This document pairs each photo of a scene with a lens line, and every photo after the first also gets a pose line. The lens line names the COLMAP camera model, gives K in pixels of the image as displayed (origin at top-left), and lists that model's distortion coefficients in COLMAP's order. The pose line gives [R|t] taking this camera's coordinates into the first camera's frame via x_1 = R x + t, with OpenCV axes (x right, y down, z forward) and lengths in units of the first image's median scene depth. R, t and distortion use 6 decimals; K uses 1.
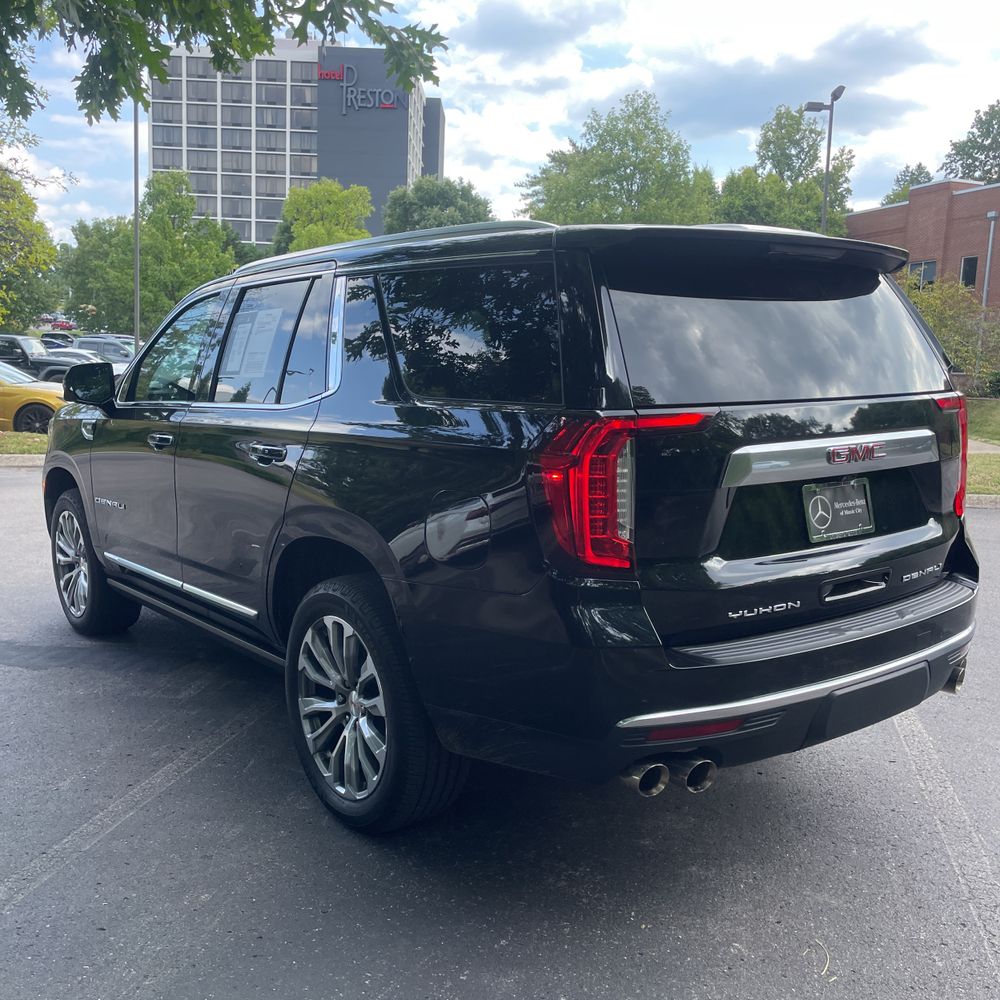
lens RADIAL K [[1030.7, 0, 500.0], [0, 1030.7, 500.0], [0, 0, 1]] dist [0.086431, -0.114275]
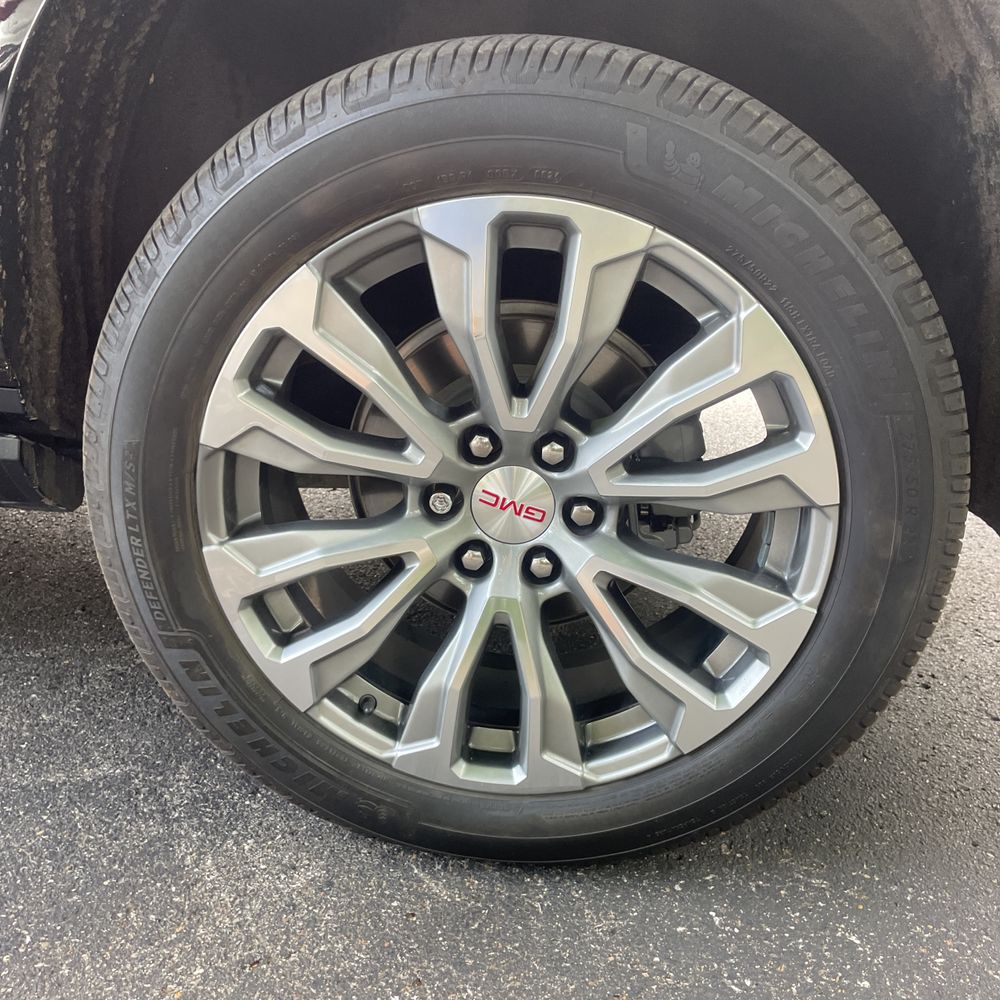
lens RADIAL K [[1012.4, 0, 499.6], [0, 1012.4, 492.7], [0, 0, 1]] dist [0.078755, -0.107557]
pose [[0.657546, -0.228478, 0.717935, -0.042520], [0.031117, 0.960331, 0.277120, 0.013365], [-0.752771, -0.159879, 0.638572, 0.098508]]
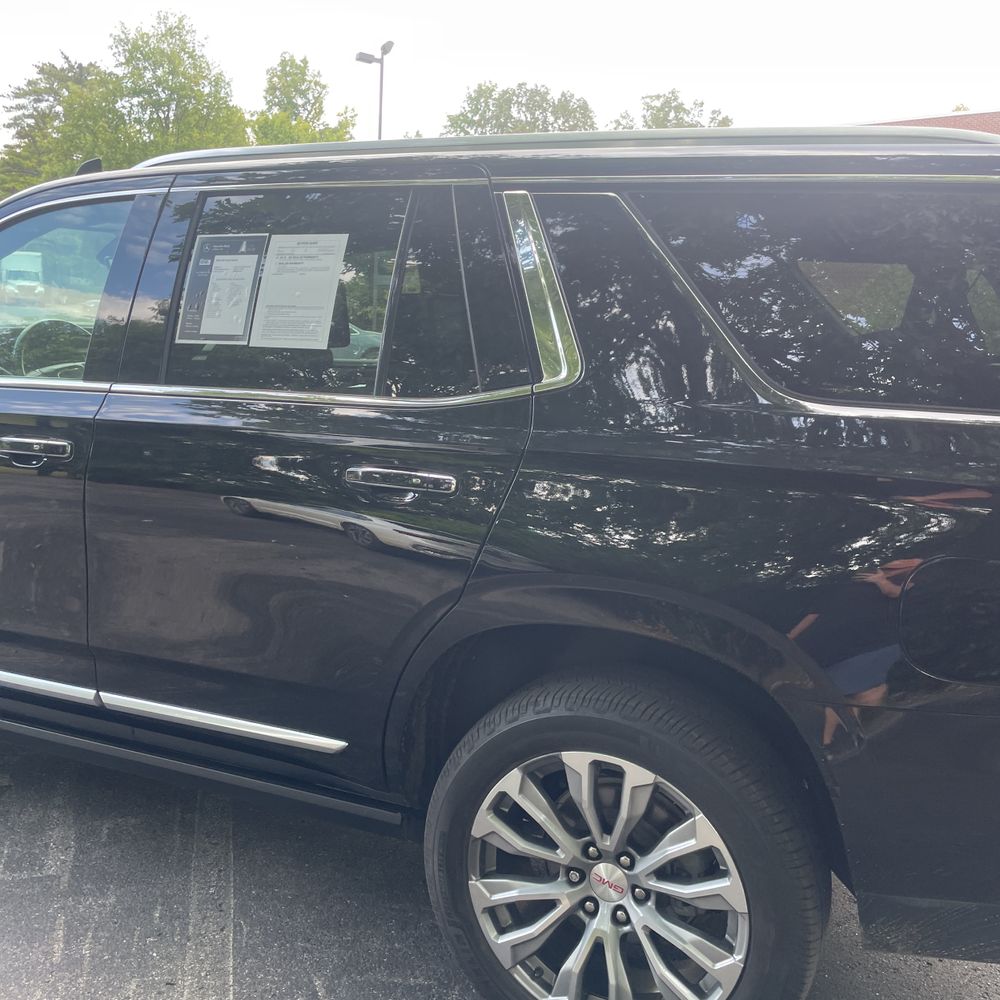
lens RADIAL K [[1012.4, 0, 499.6], [0, 1012.4, 492.7], [0, 0, 1]] dist [0.078755, -0.107557]
pose [[0.880345, -0.046330, 0.472065, -0.057729], [0.024991, 0.998367, 0.051377, -0.008760], [-0.473675, -0.033432, 0.880065, 0.059874]]
